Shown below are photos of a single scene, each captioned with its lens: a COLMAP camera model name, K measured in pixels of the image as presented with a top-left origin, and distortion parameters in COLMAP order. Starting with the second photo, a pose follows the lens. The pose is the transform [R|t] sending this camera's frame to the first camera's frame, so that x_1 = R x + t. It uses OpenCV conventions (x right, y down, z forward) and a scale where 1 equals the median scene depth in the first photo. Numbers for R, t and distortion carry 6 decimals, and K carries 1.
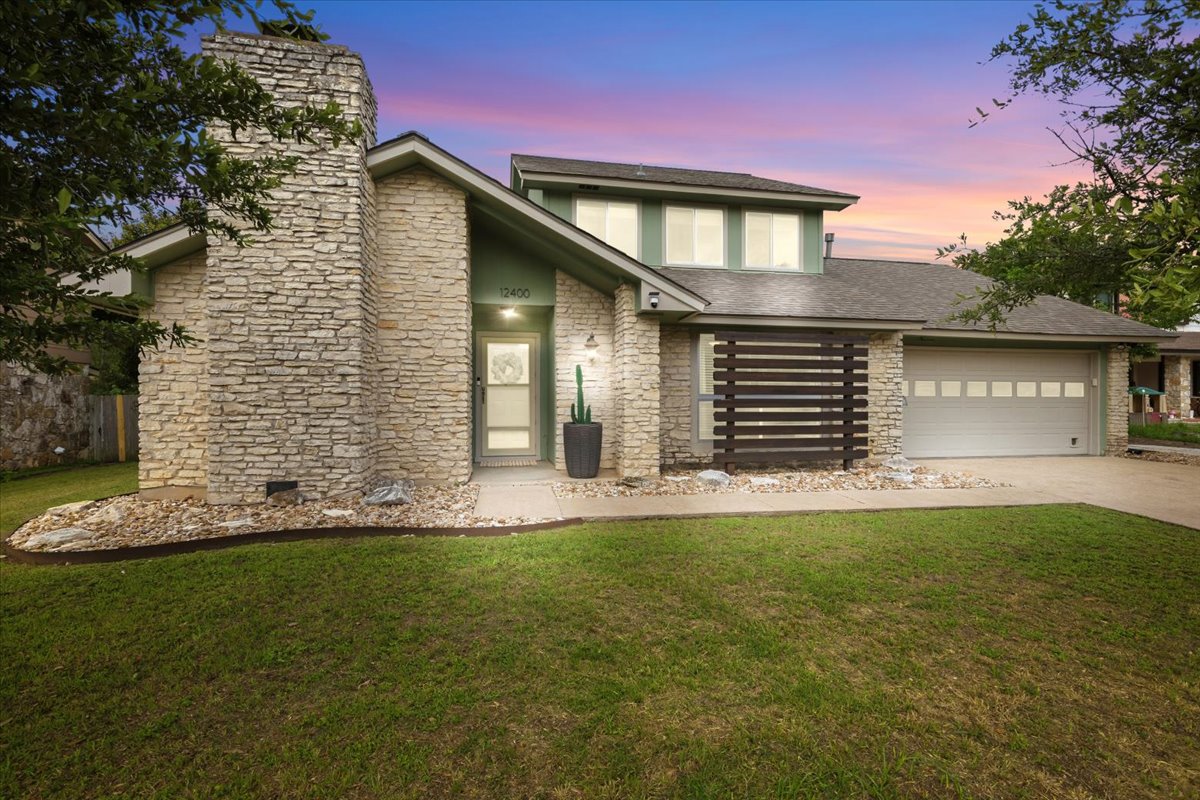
lens RADIAL K [[551.4, 0, 602.0], [0, 551.4, 405.2], [0, 0, 1]] dist [0.009022, -0.000097]
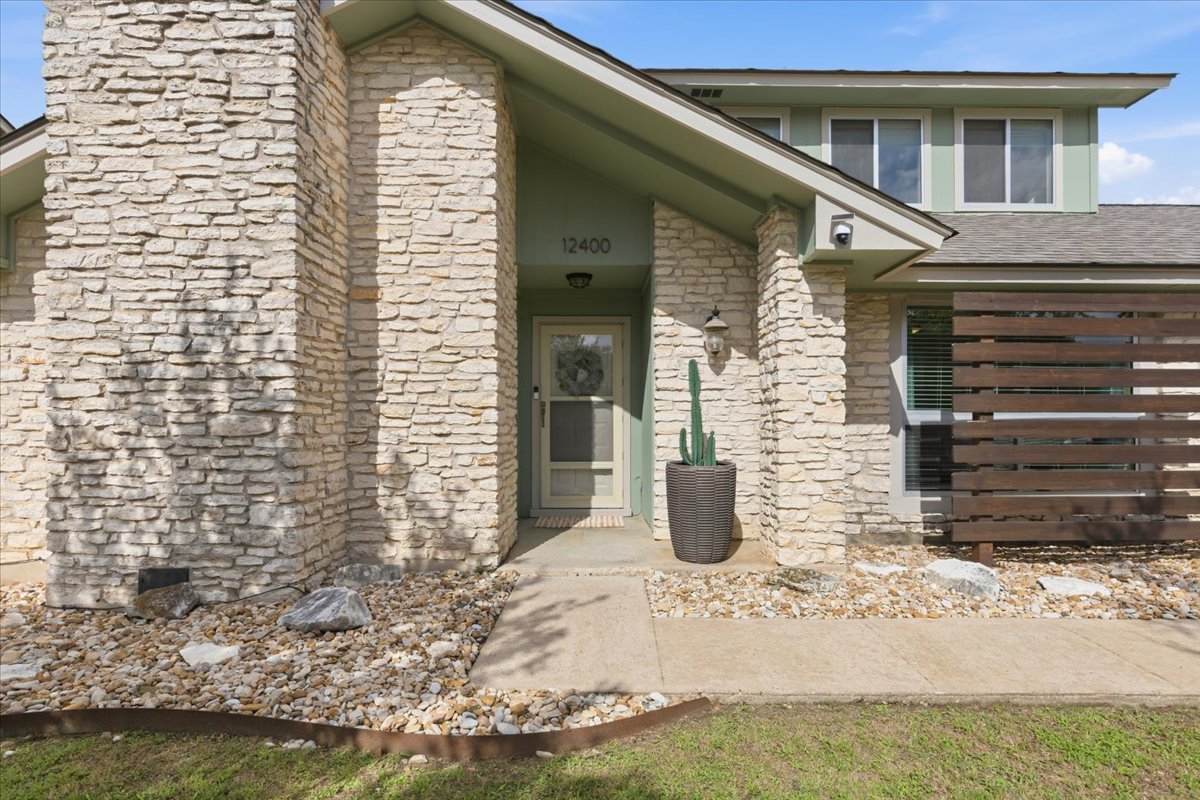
lens RADIAL K [[551.4, 0, 605.1], [0, 551.4, 419.4], [0, 0, 1]] dist [0.009022, -0.000097]
pose [[0.983296, -0.000315, -0.182014, -0.031530], [-0.001174, 0.999967, -0.008074, -0.008479], [0.182011, 0.008153, 0.983263, 0.470519]]
